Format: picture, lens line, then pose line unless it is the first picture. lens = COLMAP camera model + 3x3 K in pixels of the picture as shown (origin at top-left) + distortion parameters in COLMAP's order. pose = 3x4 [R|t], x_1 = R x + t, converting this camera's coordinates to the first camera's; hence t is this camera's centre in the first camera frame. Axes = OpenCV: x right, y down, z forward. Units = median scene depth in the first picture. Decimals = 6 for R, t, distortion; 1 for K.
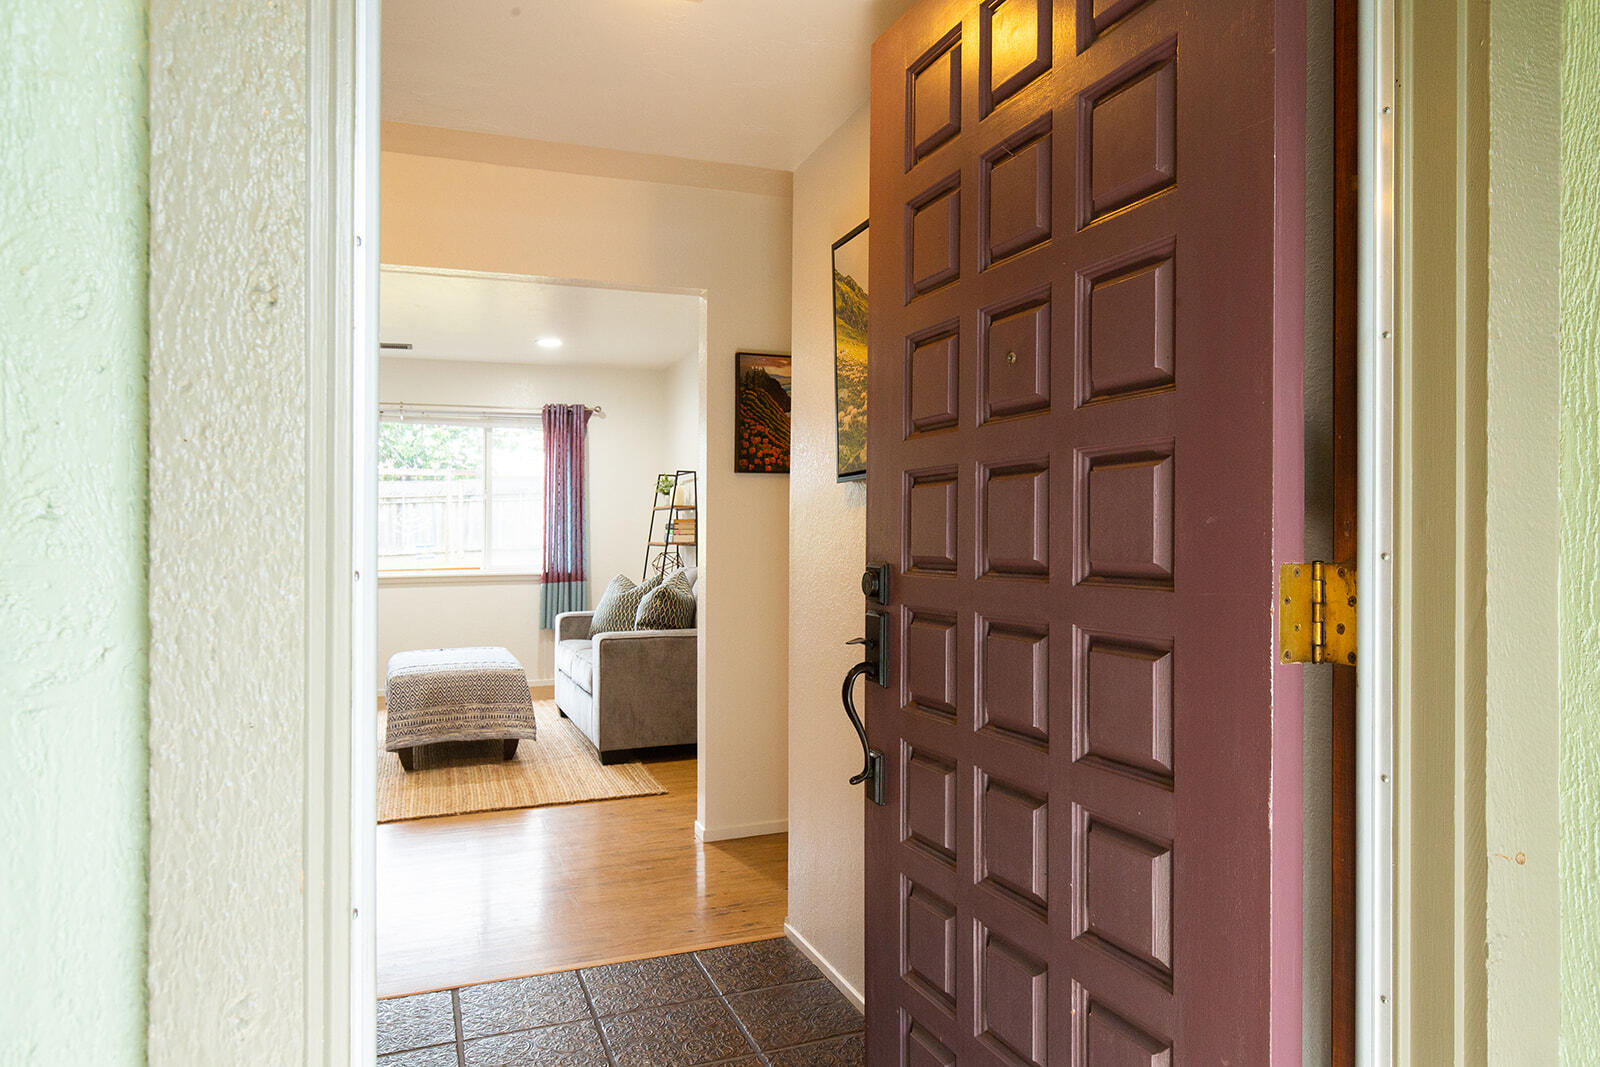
lens RADIAL K [[1052.2, 0, 819.2], [0, 1052.2, 489.3], [0, 0, 1]] dist [-0.000461, -0.000155]
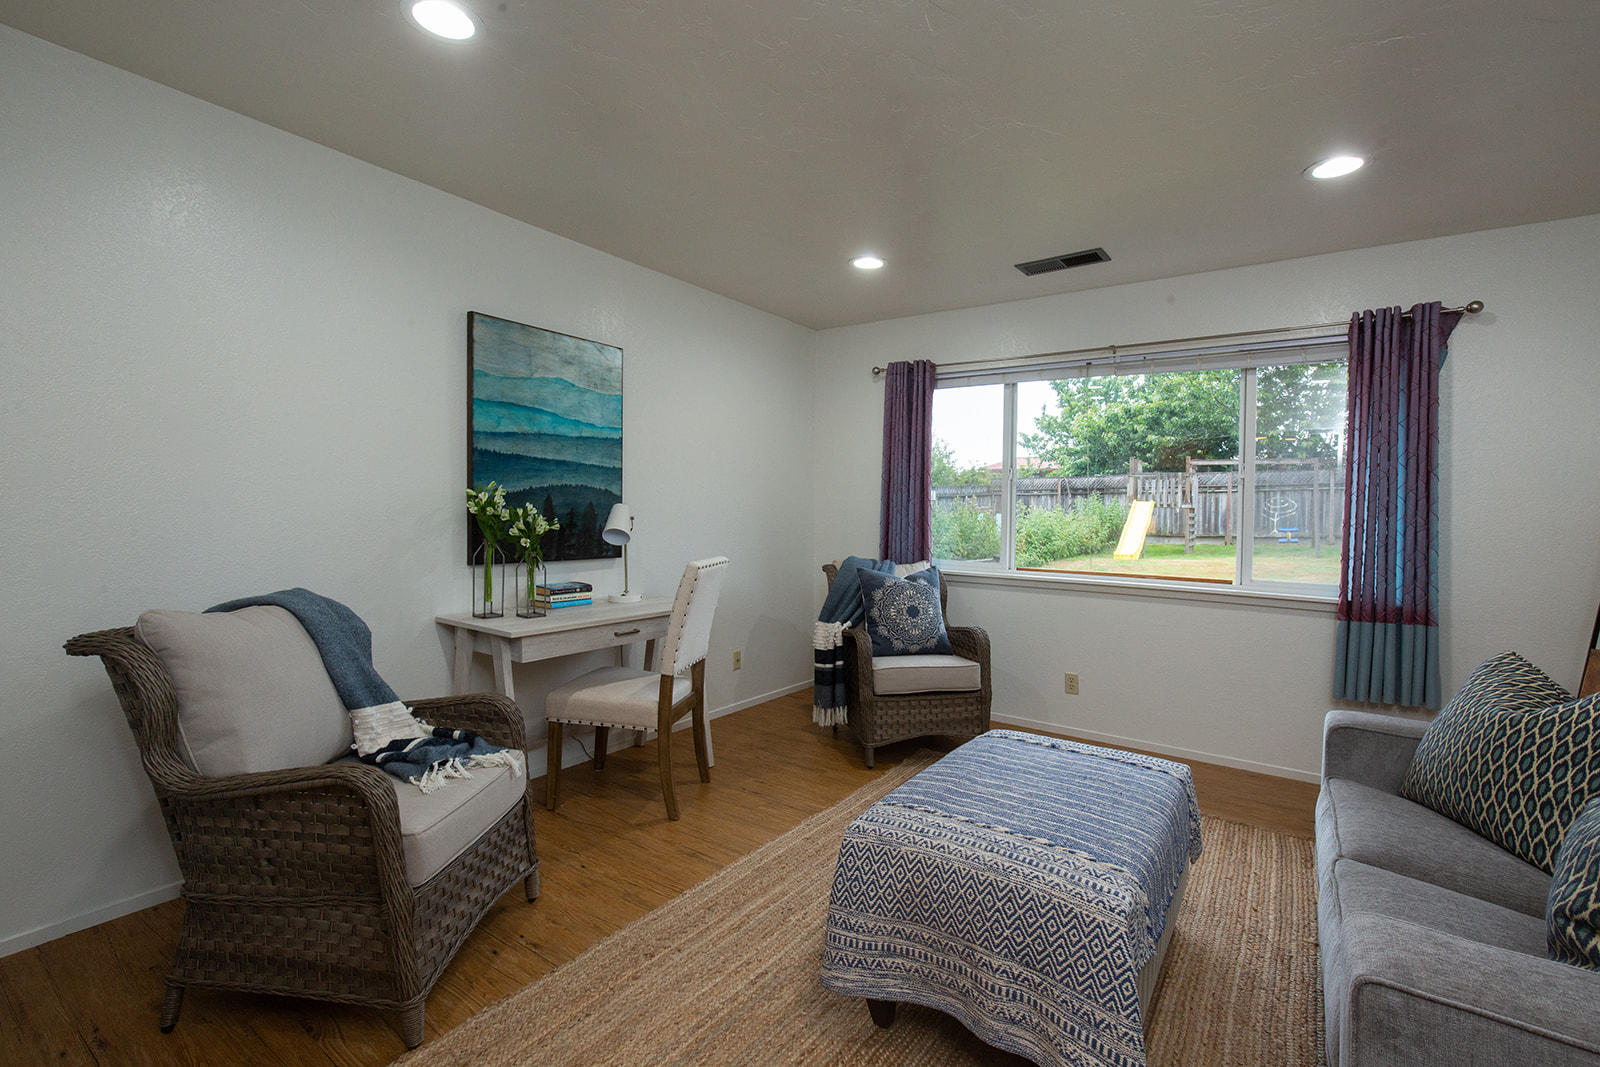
lens RADIAL K [[721.8, 0, 802.4], [0, 721.8, 518.3], [0, 0, 1]] dist [0.005092, -0.000630]
pose [[0.548136, 0.027995, -0.835920, -0.089321], [0.012493, 0.999054, 0.041651, 0.011629], [0.836296, -0.033273, 0.547268, 0.522017]]
